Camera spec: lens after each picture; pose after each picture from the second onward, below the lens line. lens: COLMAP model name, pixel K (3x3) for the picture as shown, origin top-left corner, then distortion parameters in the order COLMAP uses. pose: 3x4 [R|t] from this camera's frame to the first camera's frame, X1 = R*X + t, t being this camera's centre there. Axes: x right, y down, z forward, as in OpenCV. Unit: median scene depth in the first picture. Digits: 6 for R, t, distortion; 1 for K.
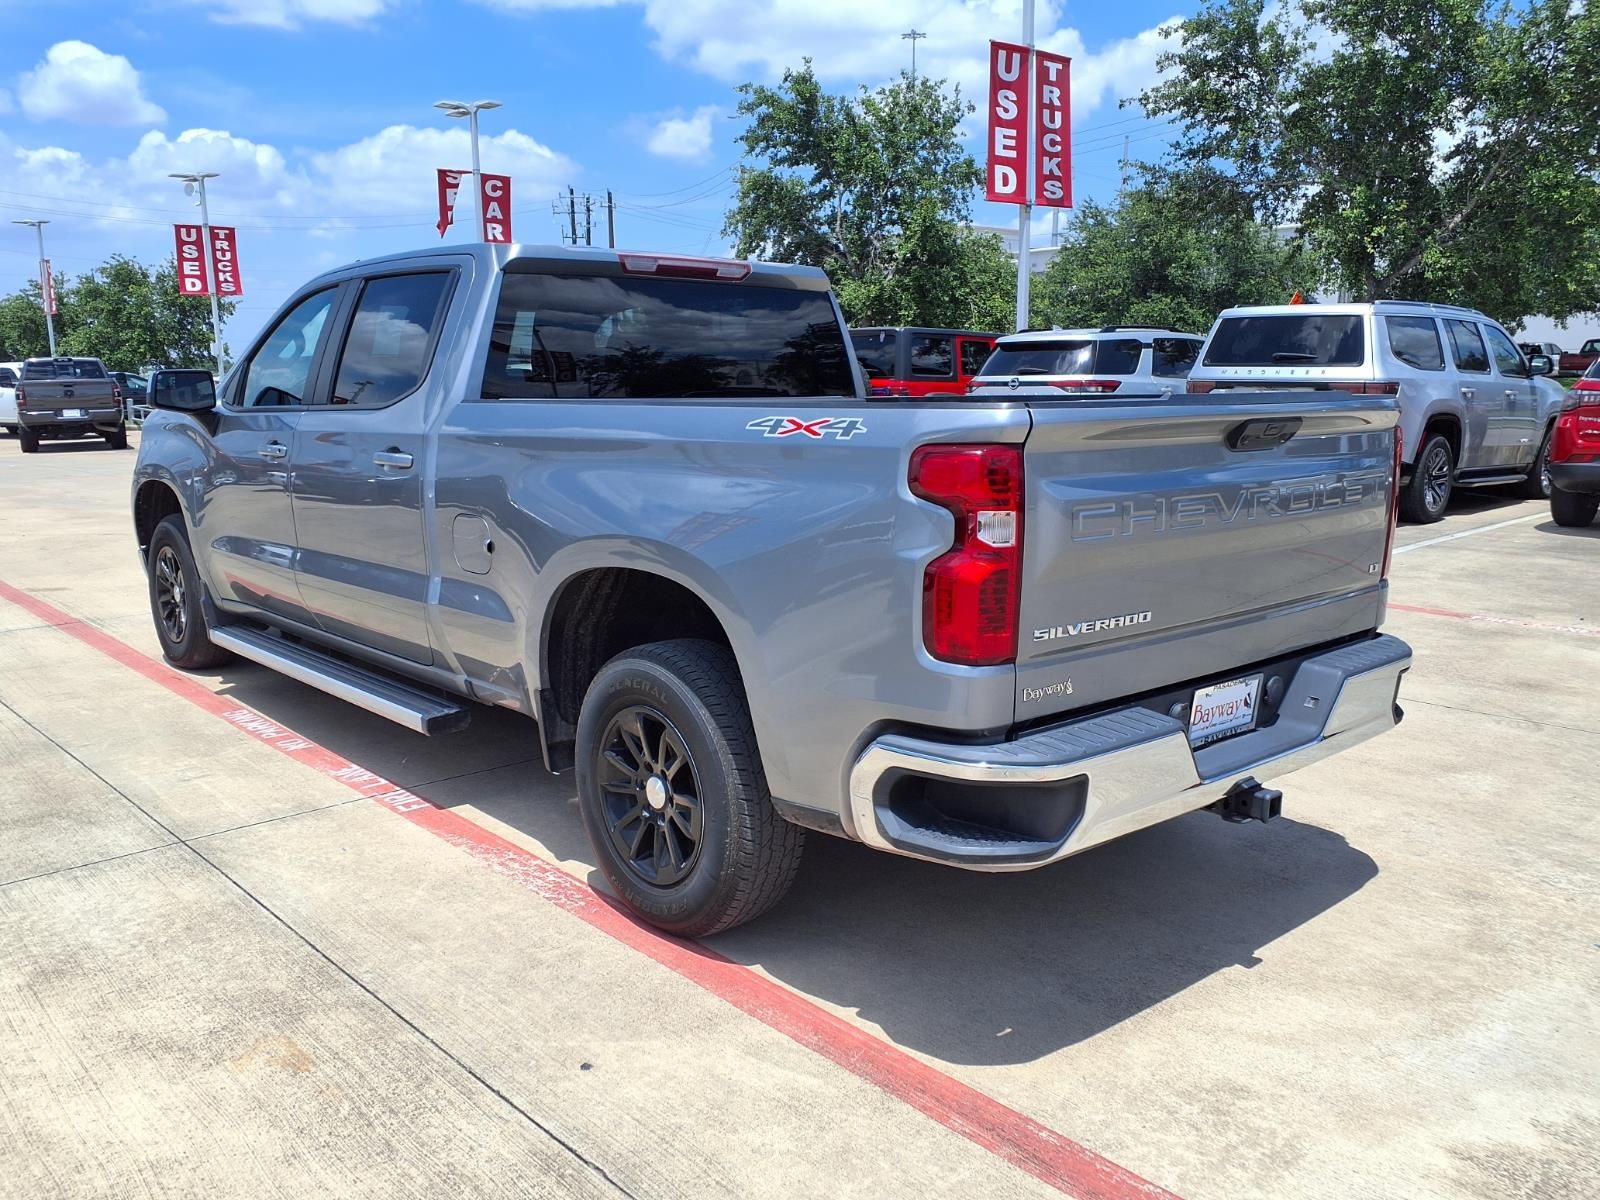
lens RADIAL K [[1293.7, 0, 780.9], [0, 1293.7, 590.7], [0, 0, 1]] dist [0.024933, -0.027109]
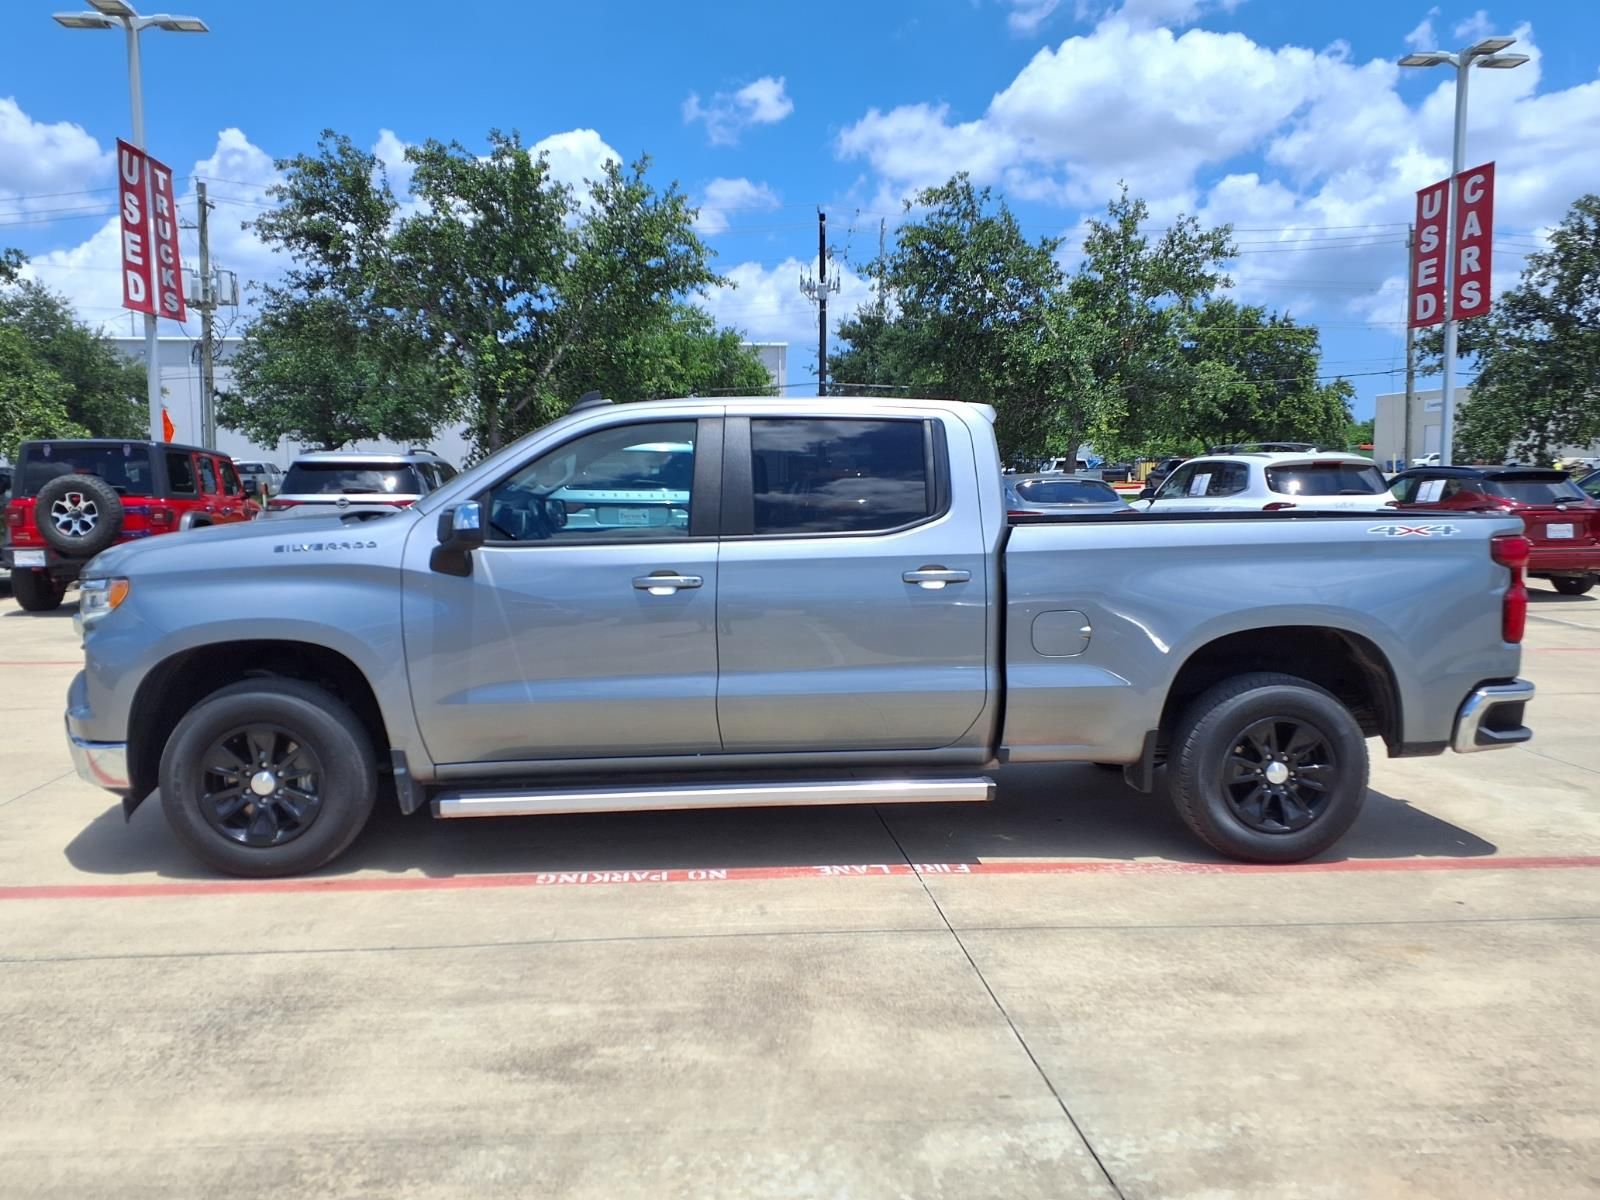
lens RADIAL K [[1293.7, 0, 775.4], [0, 1293.7, 613.8], [0, 0, 1]] dist [0.024933, -0.027109]
pose [[0.605176, -0.075989, 0.792457, -0.313071], [0.131038, 0.991365, -0.005008, -0.019028], [-0.785233, 0.106873, 0.609907, 0.095064]]
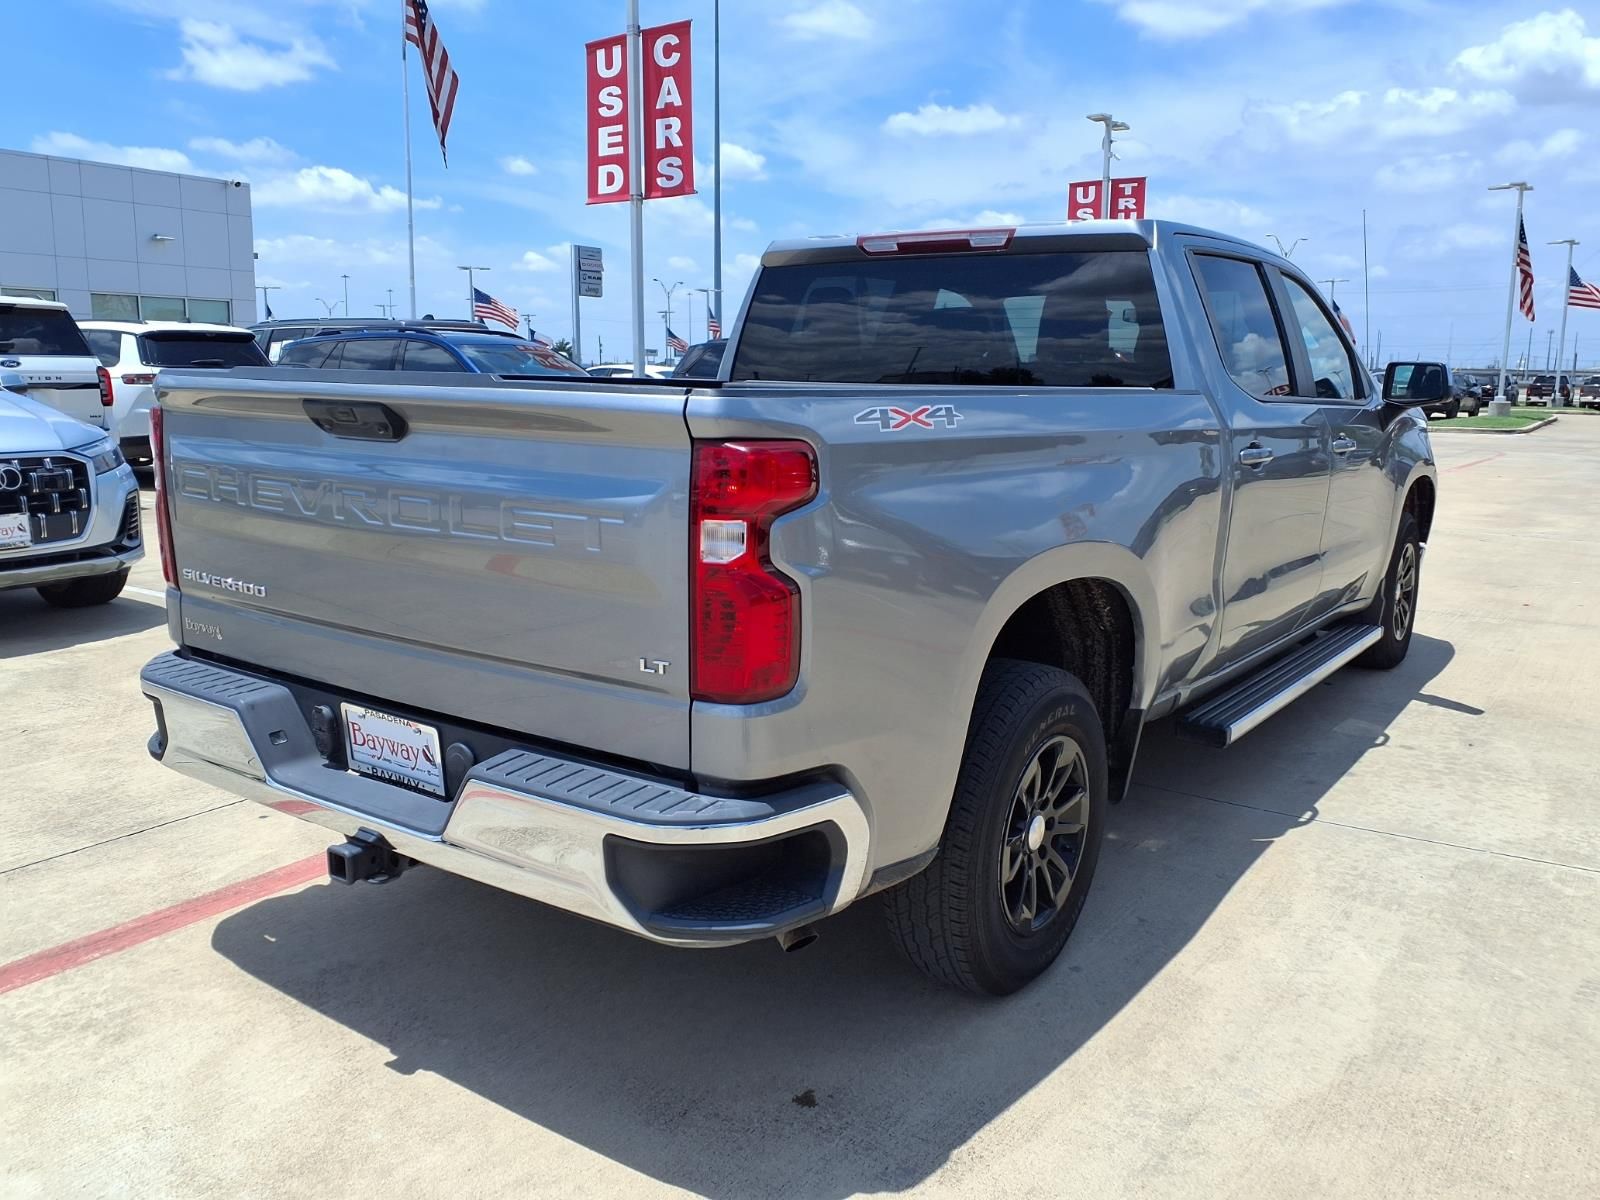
lens RADIAL K [[1293.7, 0, 798.4], [0, 1293.7, 598.2], [0, 0, 1]] dist [0.024933, -0.027109]
pose [[0.231747, 0.180939, -0.955800, 0.208937], [-0.176612, 0.974046, 0.141571, -0.029589], [0.956609, 0.135997, 0.257688, 0.179218]]
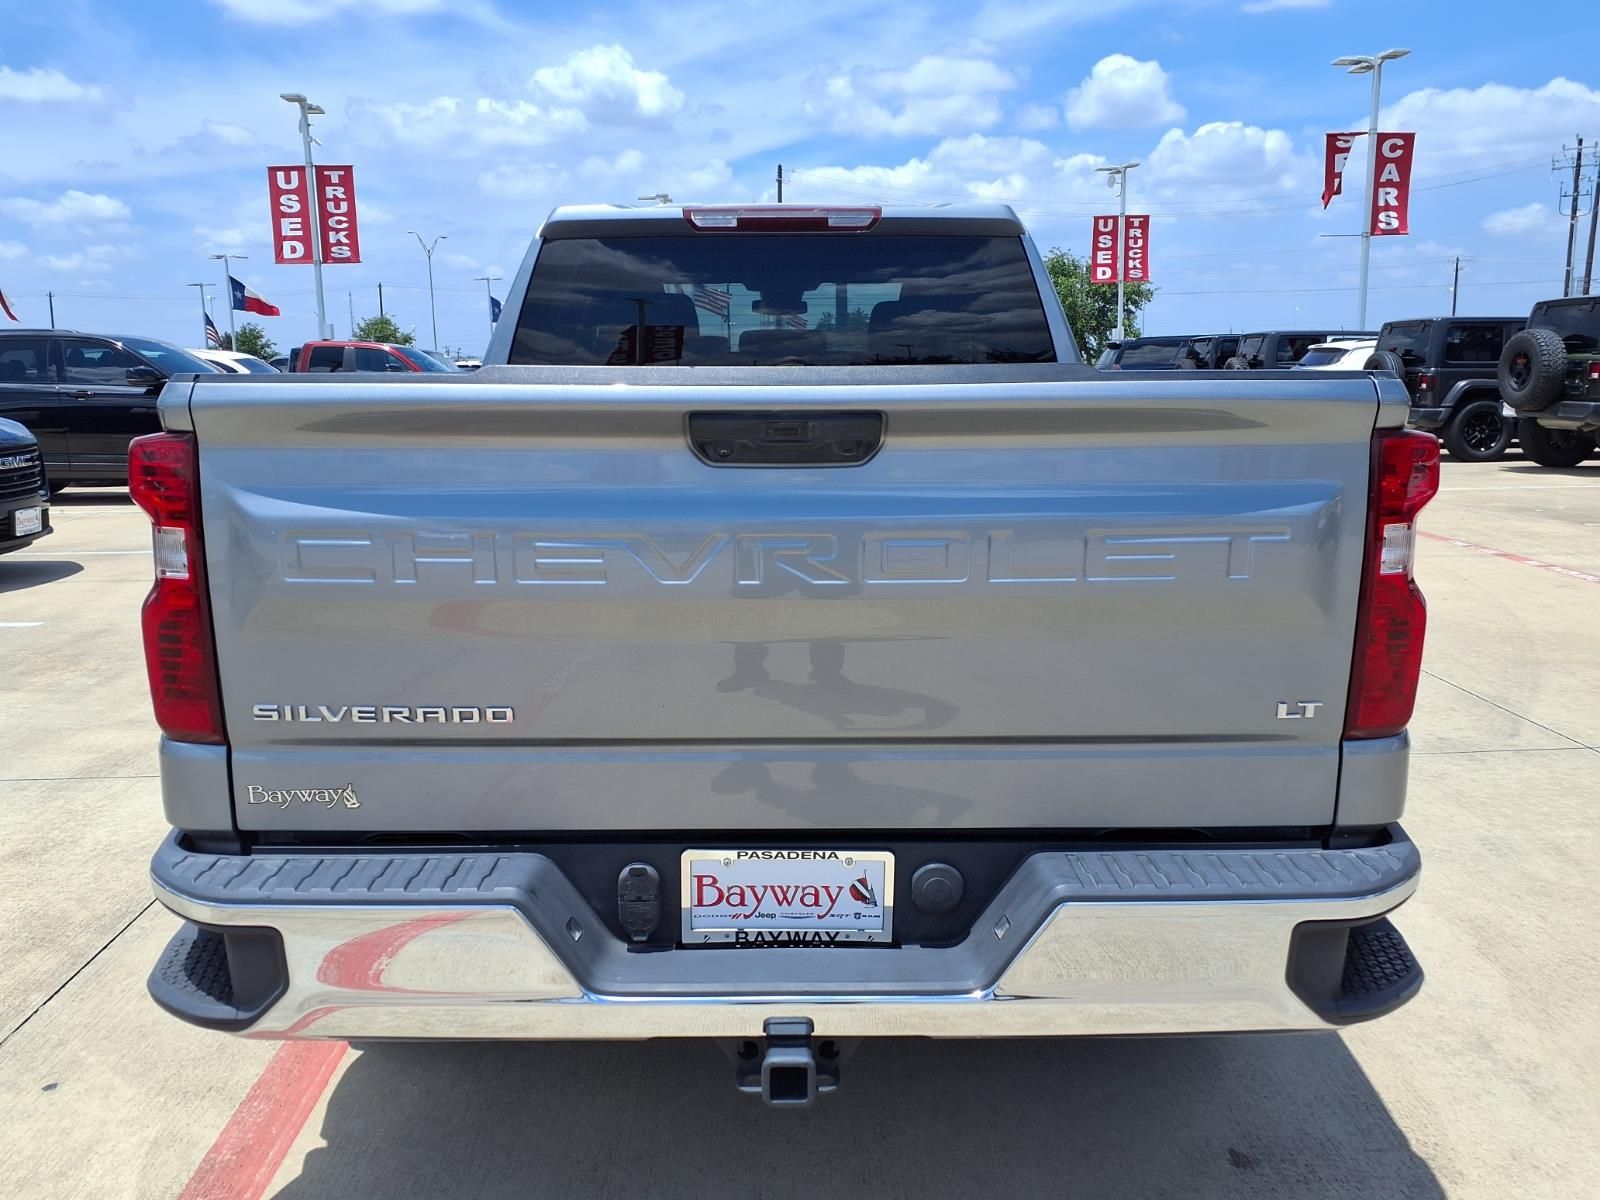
lens RADIAL K [[1293.7, 0, 791.1], [0, 1293.7, 597.4], [0, 0, 1]] dist [0.024933, -0.027109]
pose [[0.759576, 0.115600, -0.640063, 0.124736], [-0.105034, 0.992964, 0.054691, -0.013719], [0.641882, 0.025687, 0.766373, 0.094619]]
